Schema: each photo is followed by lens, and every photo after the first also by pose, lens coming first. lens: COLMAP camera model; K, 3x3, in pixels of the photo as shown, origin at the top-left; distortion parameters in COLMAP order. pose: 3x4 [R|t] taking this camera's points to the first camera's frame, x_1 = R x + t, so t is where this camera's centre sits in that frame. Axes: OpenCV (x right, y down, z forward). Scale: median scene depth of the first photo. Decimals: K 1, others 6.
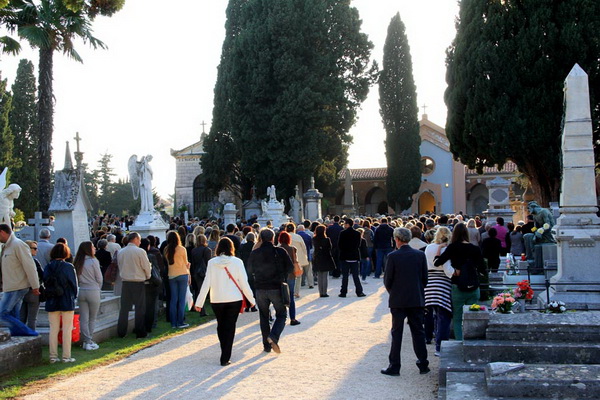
lens RADIAL K [[838.6, 0, 300.0], [0, 838.6, 200.0], [0, 0, 1]] dist [0.142827, 0.038631]
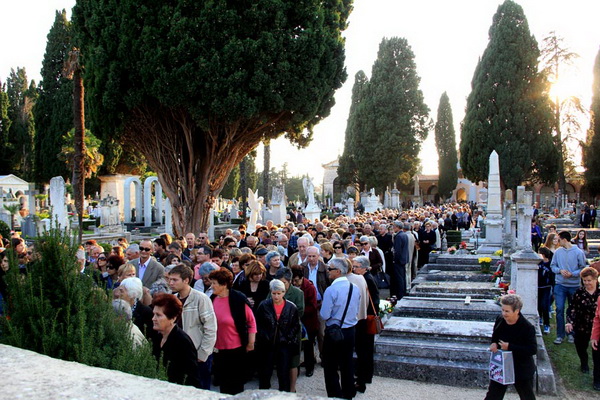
lens RADIAL K [[496.7, 0, 300.0], [0, 496.7, 200.0], [0, 0, 1]] dist [-0.152215, 0.118319]
pose [[0.981177, 0.014904, -0.192536, 0.016310], [-0.009410, 0.999523, 0.029417, -0.015727], [0.192883, -0.027052, 0.980849, -0.119821]]
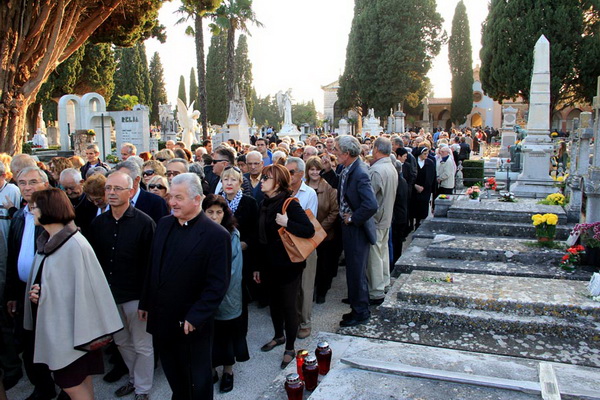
lens RADIAL K [[496.7, 0, 300.0], [0, 496.7, 200.0], [0, 0, 1]] dist [-0.152215, 0.118319]
pose [[0.977334, 0.044251, -0.207025, 0.026028], [-0.008324, 0.985186, 0.171285, -0.003562], [0.211537, -0.165680, 0.963225, 0.014962]]
